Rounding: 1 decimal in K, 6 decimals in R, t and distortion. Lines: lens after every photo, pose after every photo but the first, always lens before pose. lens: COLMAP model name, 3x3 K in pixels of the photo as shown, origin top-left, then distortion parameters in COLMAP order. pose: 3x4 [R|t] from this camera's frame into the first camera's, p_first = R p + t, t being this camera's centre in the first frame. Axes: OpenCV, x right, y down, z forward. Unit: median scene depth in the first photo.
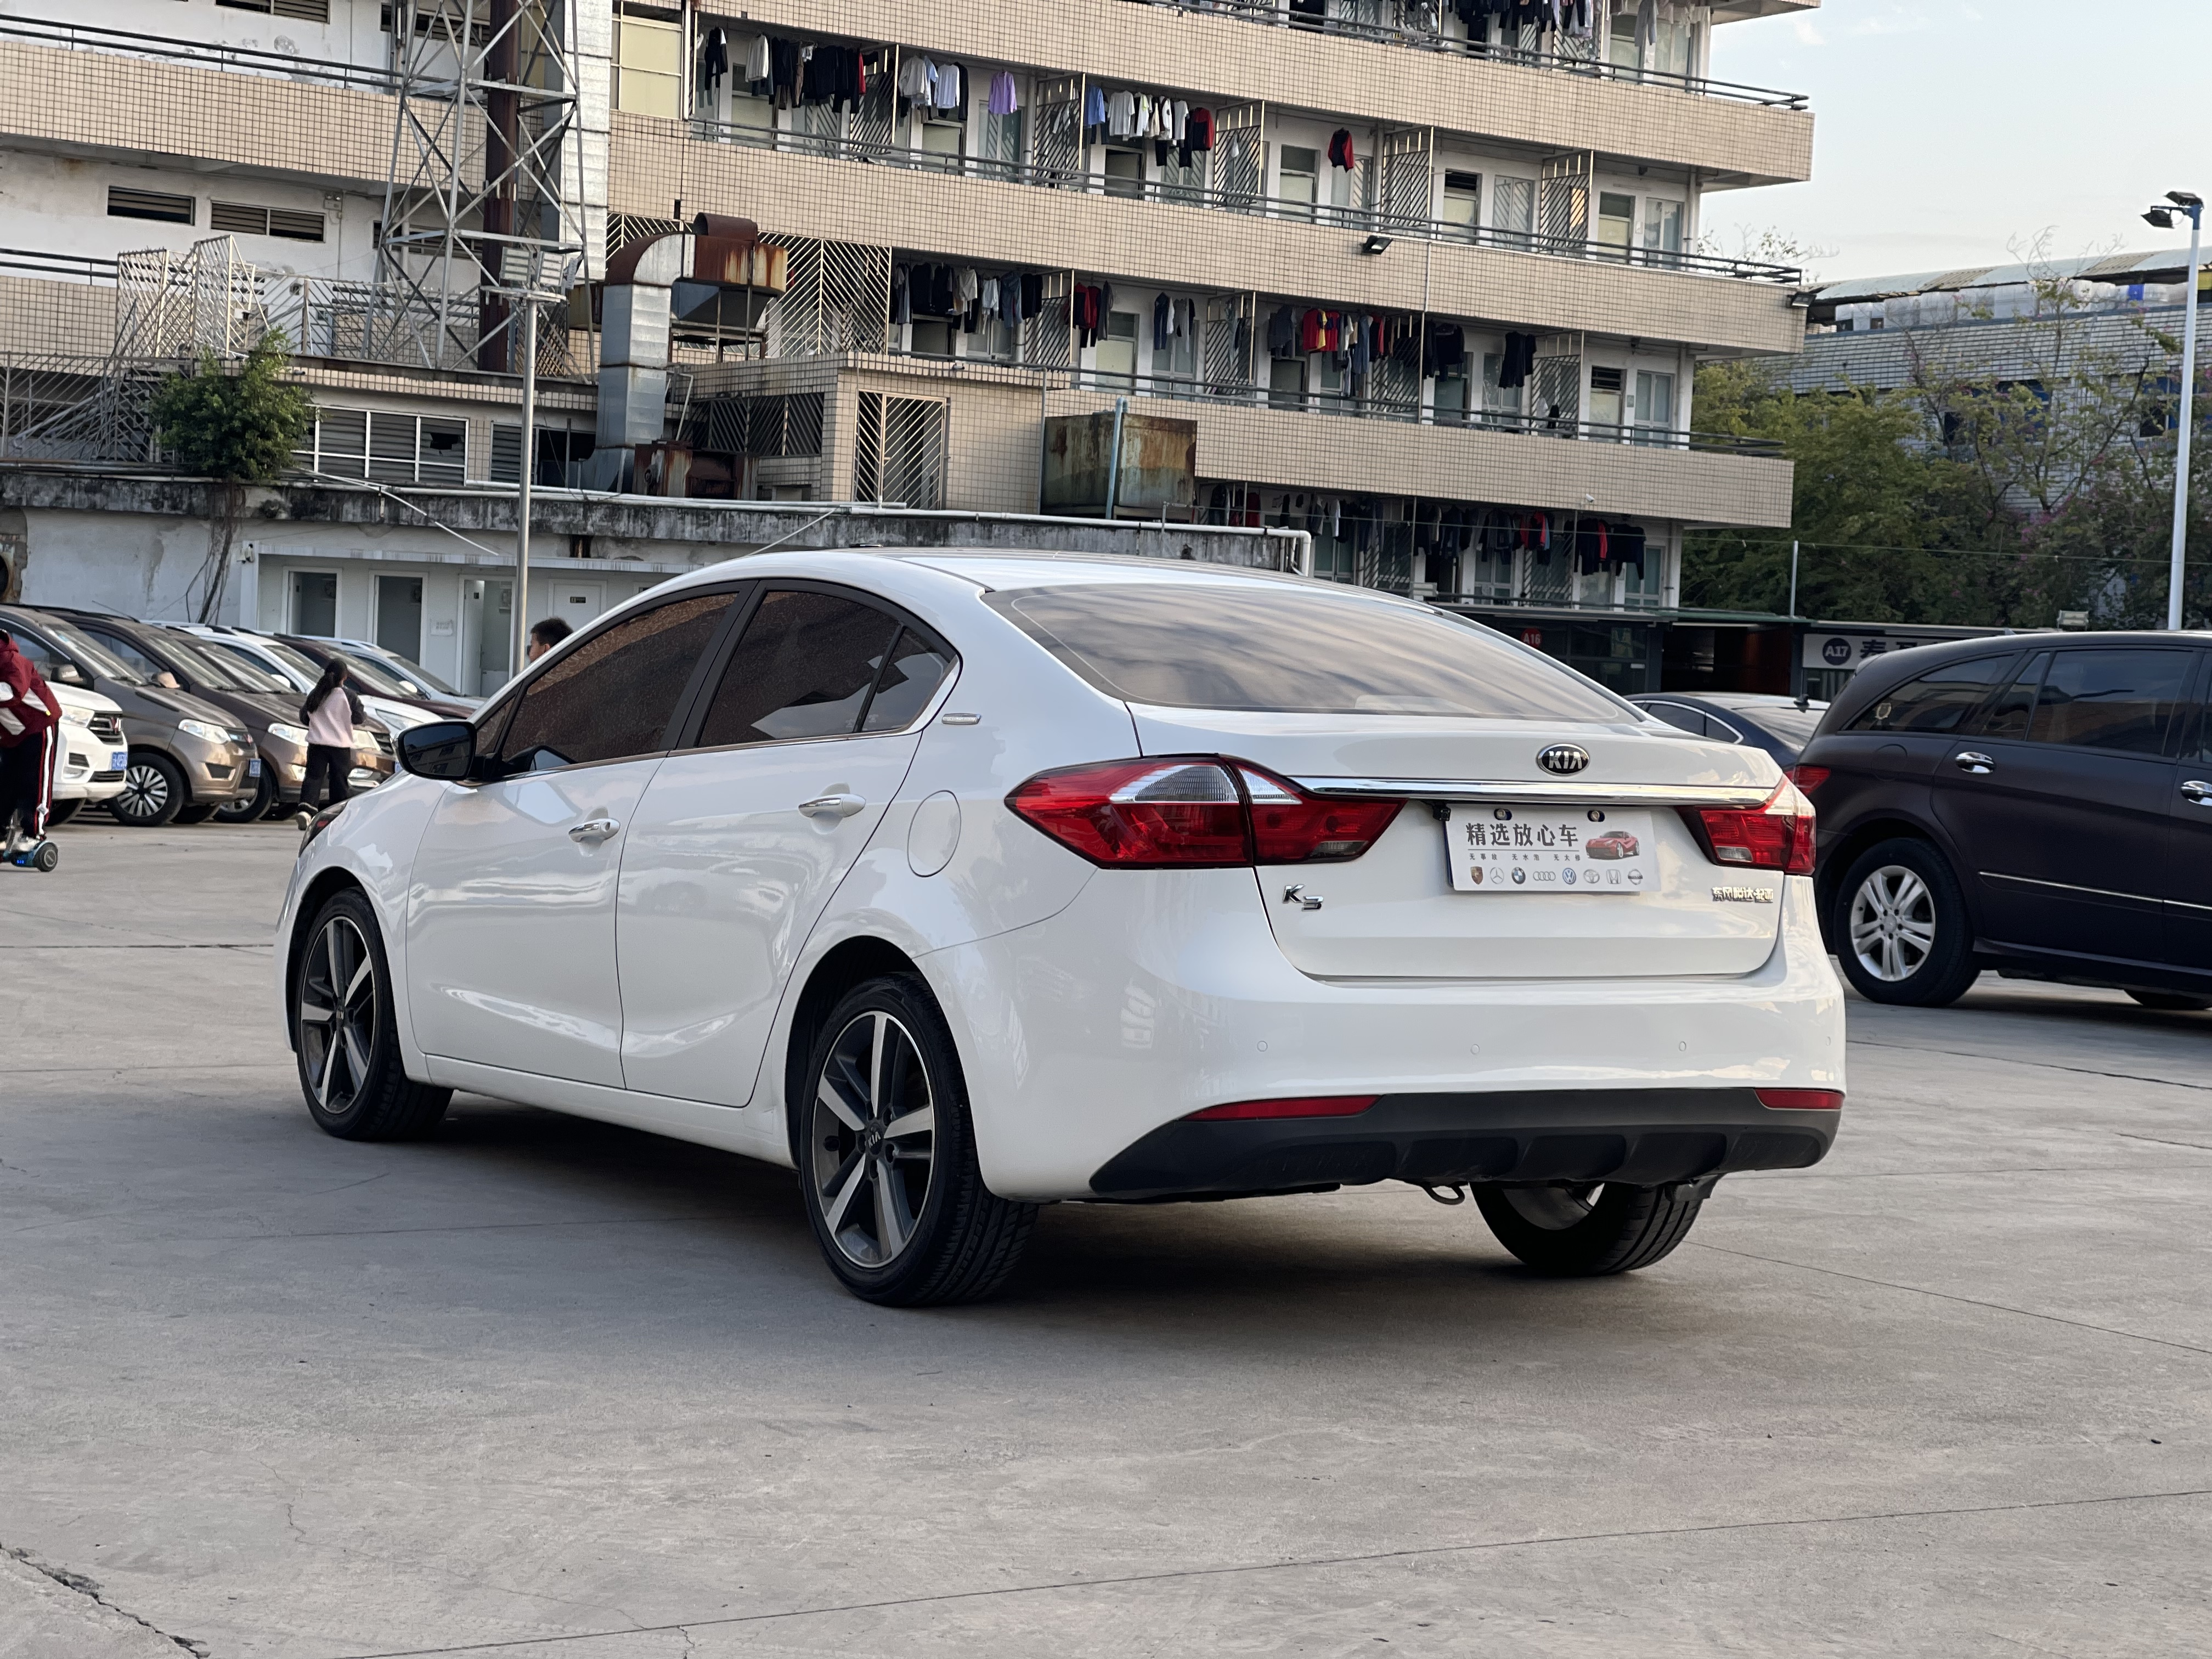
lens RADIAL K [[4064.0, 0, 1083.4], [0, 4064.0, 815.9], [0, 0, 1]] dist [0.171189, 0.000000]
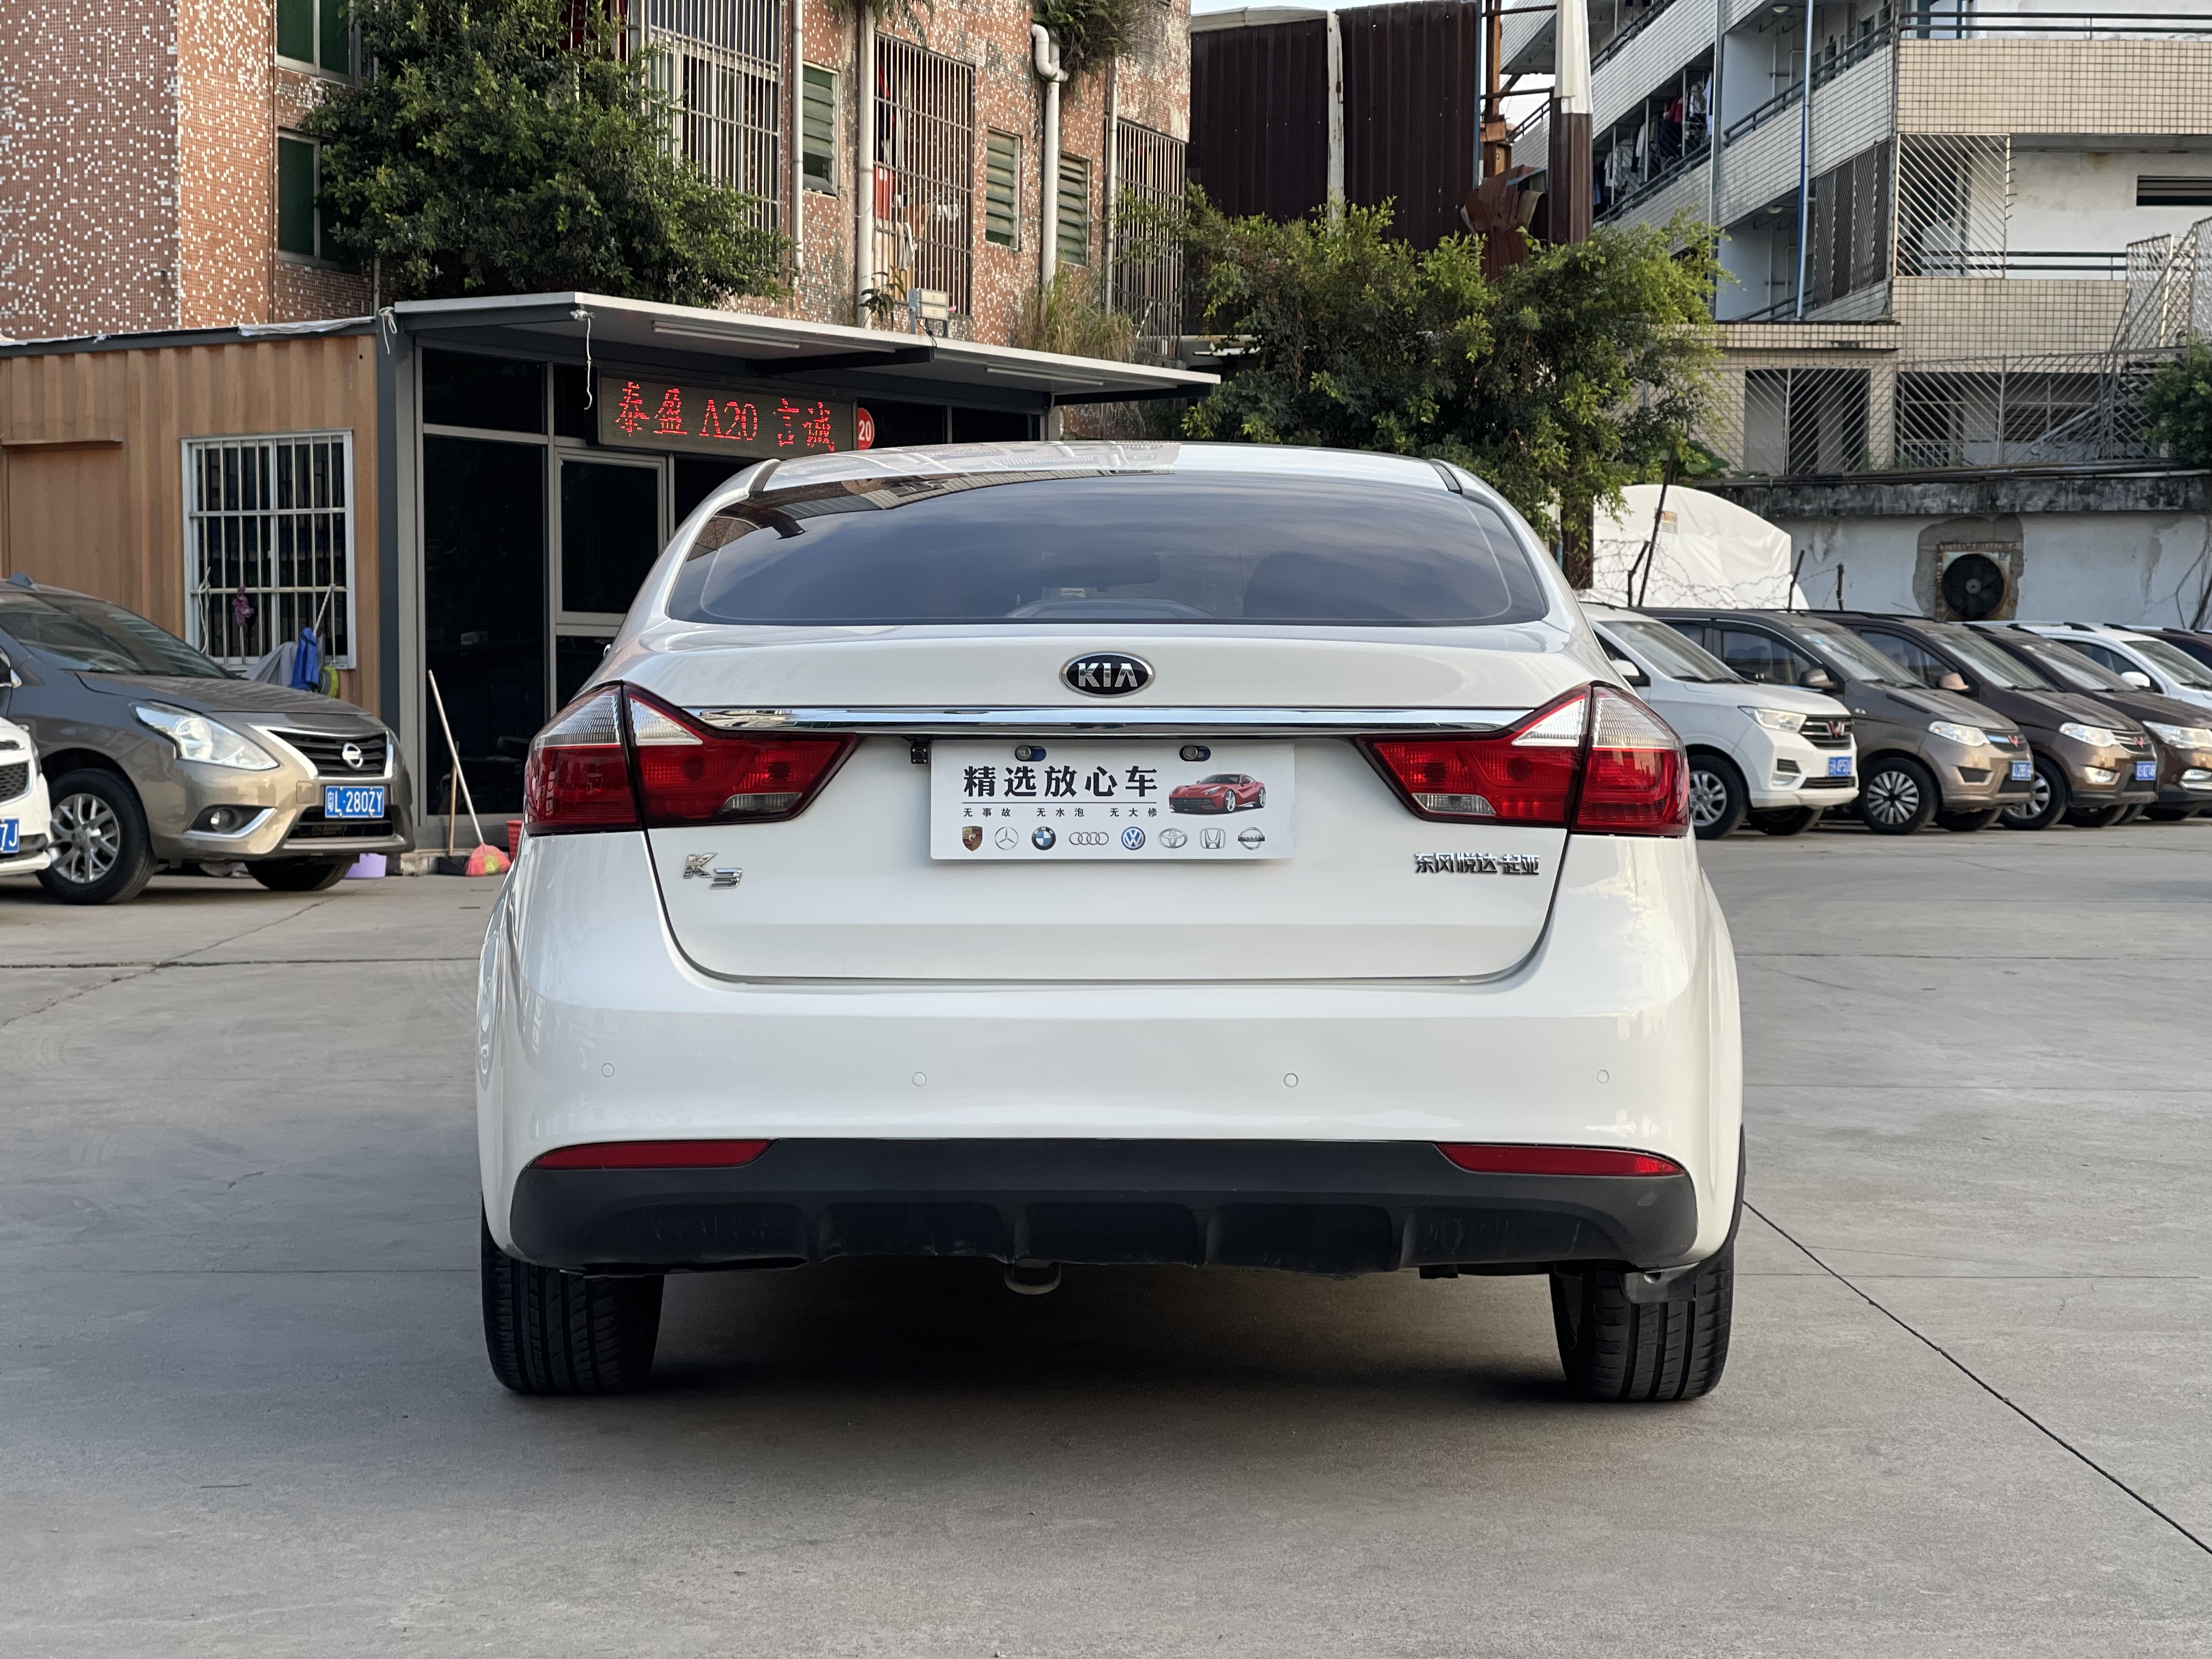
lens RADIAL K [[4064.0, 0, 1082.6], [0, 4064.0, 827.4], [0, 0, 1]] dist [0.171189, 0.000000]
pose [[0.851770, -0.016072, -0.523670, 0.095146], [0.015116, 0.999867, -0.006101, 0.003374], [0.523698, -0.002719, 0.851899, 0.077348]]
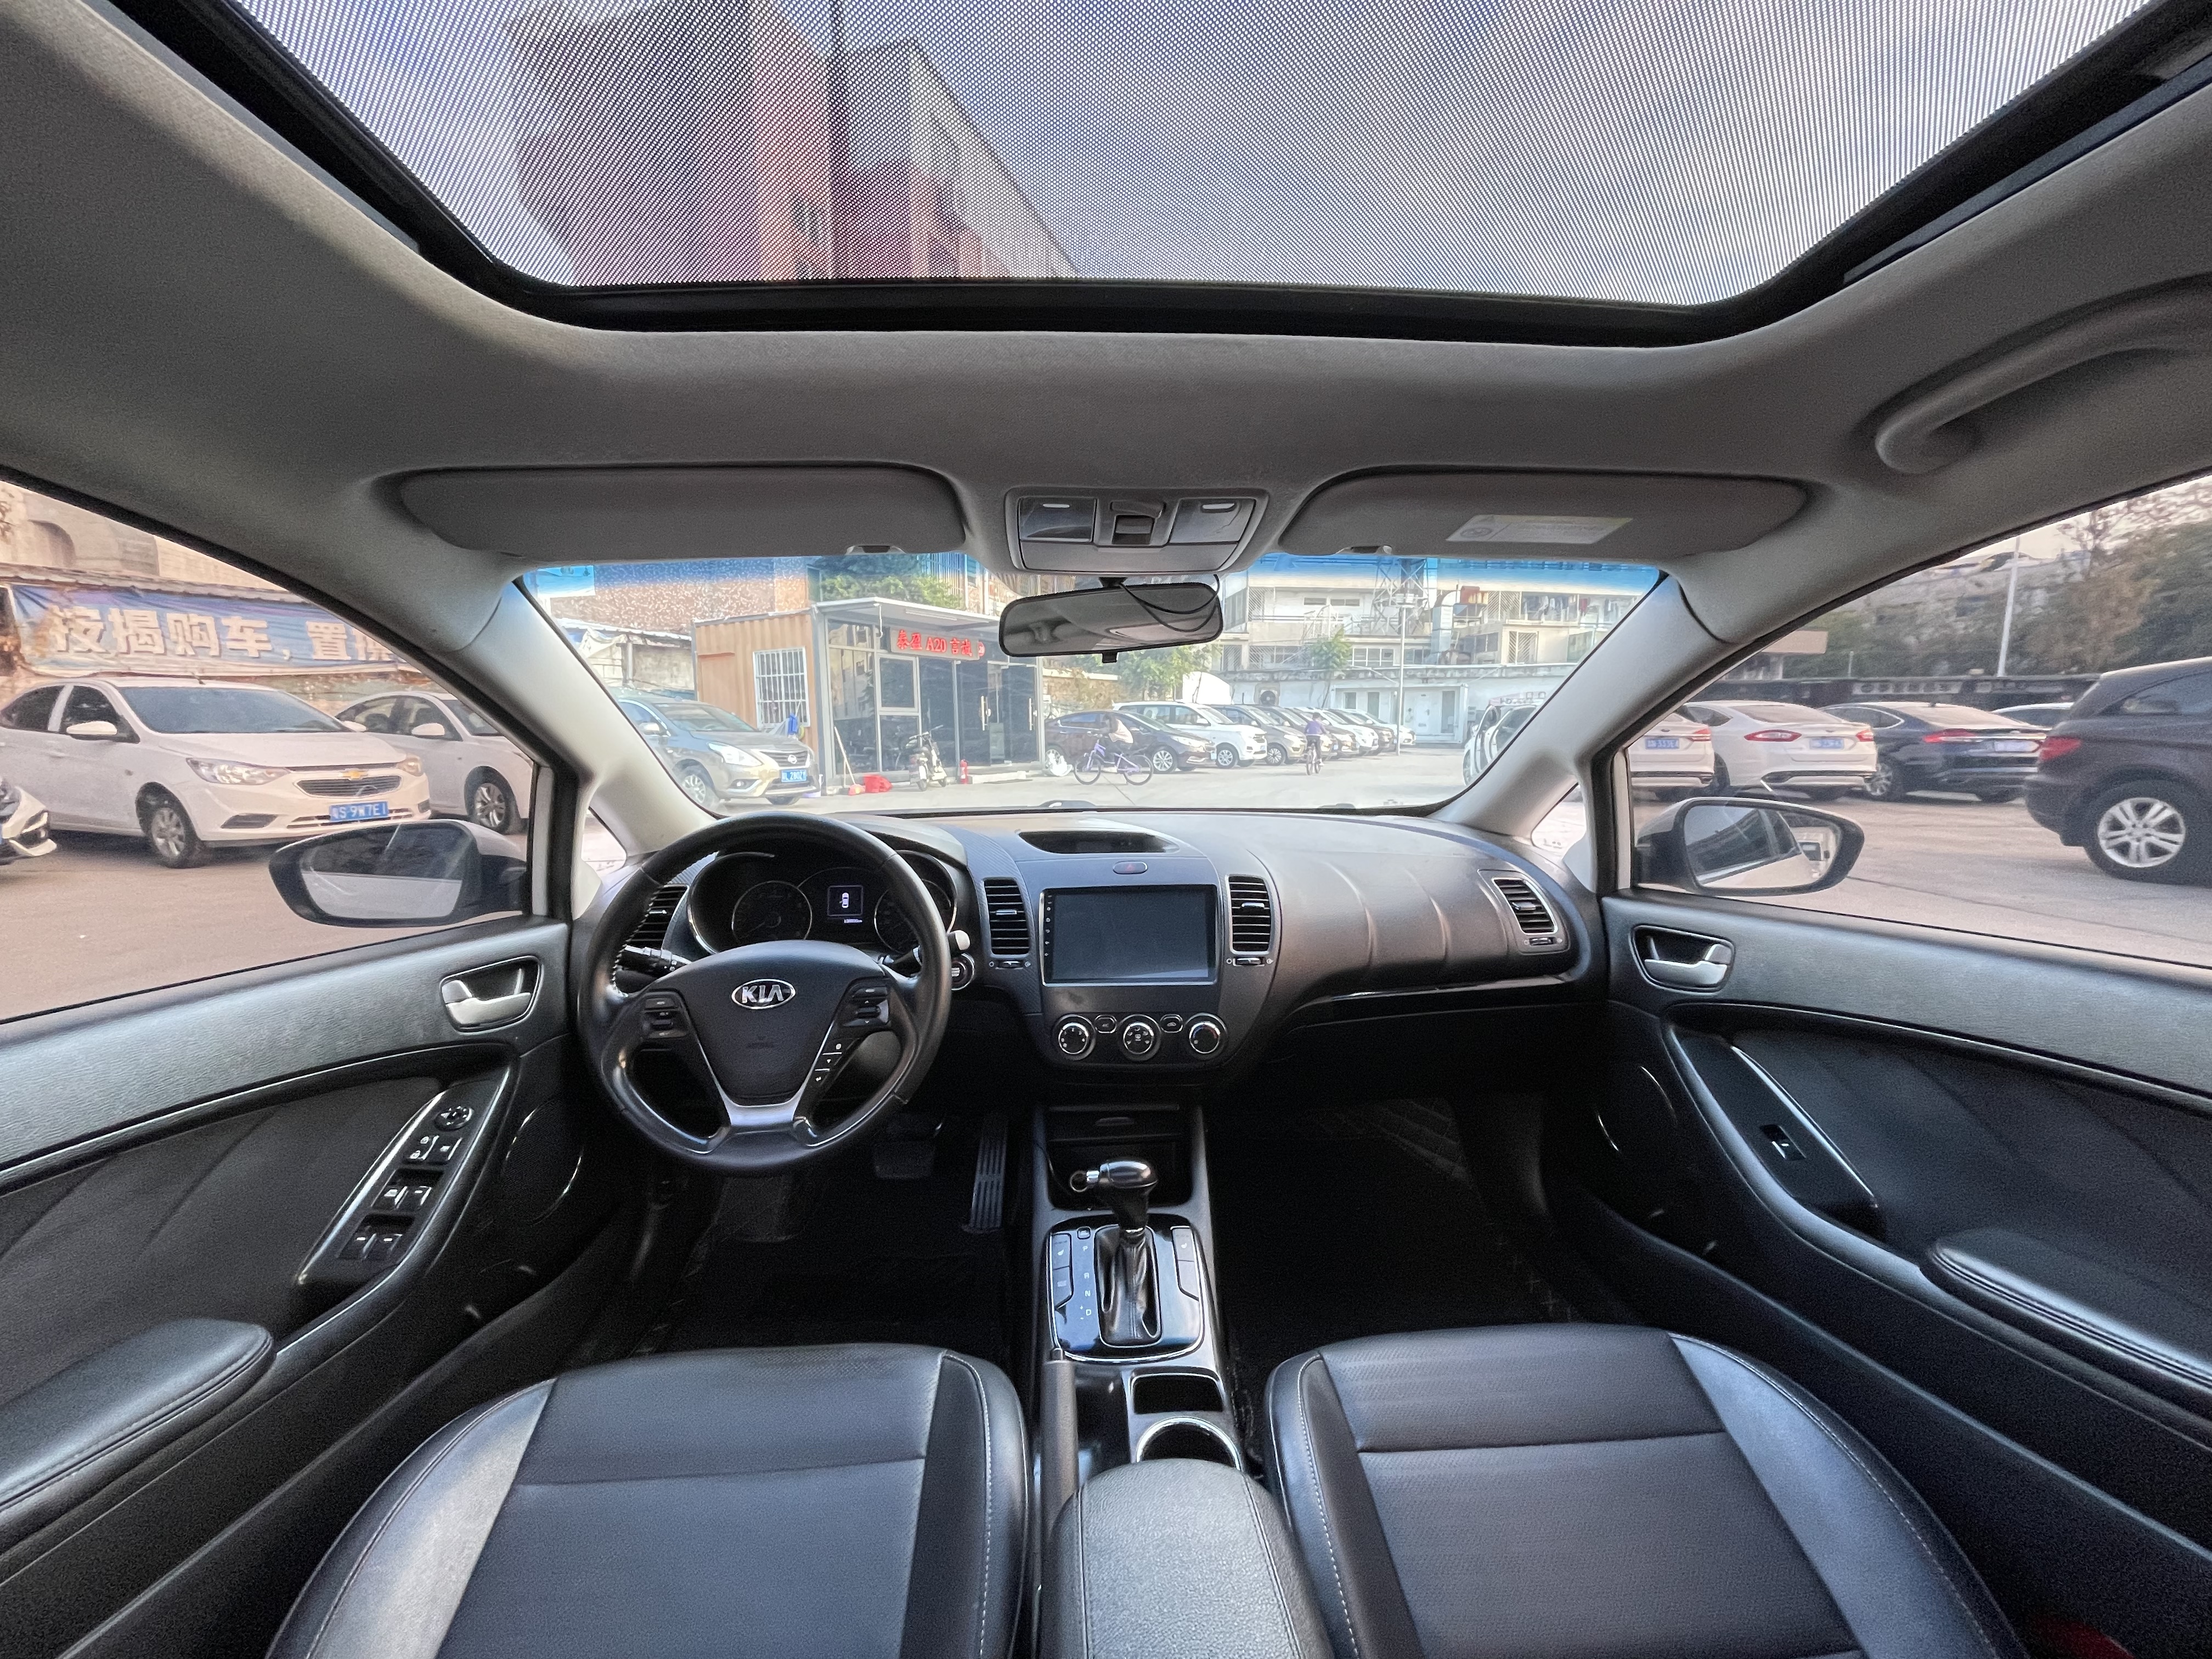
lens RADIAL K [[883.8, 0, 1109.6], [0, 883.8, 842.7], [0, 0, 1]] dist [-0.000950, -0.001093]
pose [[0.884711, 0.020394, -0.465694, -0.002423], [0.027341, 0.995052, 0.095517, -0.007229], [0.465337, -0.097237, 0.879776, 0.235235]]
